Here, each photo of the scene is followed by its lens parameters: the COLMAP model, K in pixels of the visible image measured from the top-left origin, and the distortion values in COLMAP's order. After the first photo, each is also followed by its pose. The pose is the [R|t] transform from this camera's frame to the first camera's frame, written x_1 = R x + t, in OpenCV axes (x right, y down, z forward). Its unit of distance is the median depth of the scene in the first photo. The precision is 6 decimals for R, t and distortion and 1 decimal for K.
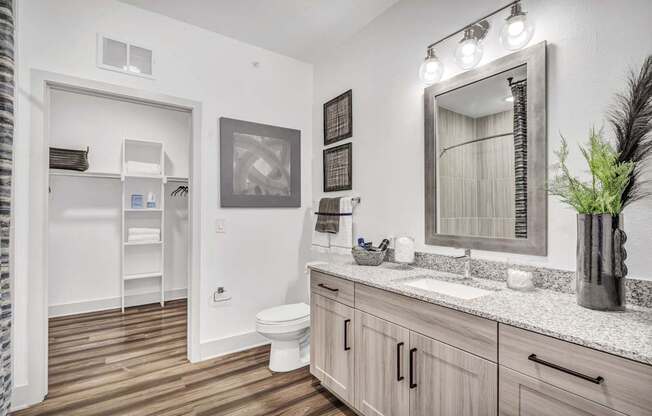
lens RADIAL K [[306.7, 0, 326.0], [0, 306.7, 208.0], [0, 0, 1]] dist [-0.000522, -0.000097]
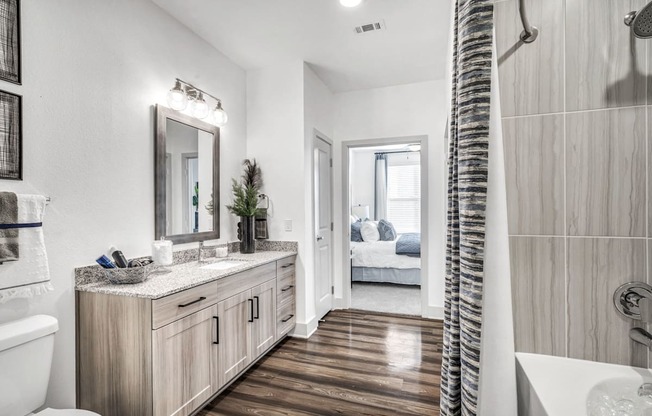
lens RADIAL K [[306.7, 0, 326.0], [0, 306.7, 208.0], [0, 0, 1]] dist [-0.000522, -0.000097]
pose [[-0.582443, 0.012059, 0.812782, -0.715806], [-0.005232, 0.999814, -0.018583, -0.002600], [-0.812854, -0.015076, -0.582272, 0.899955]]
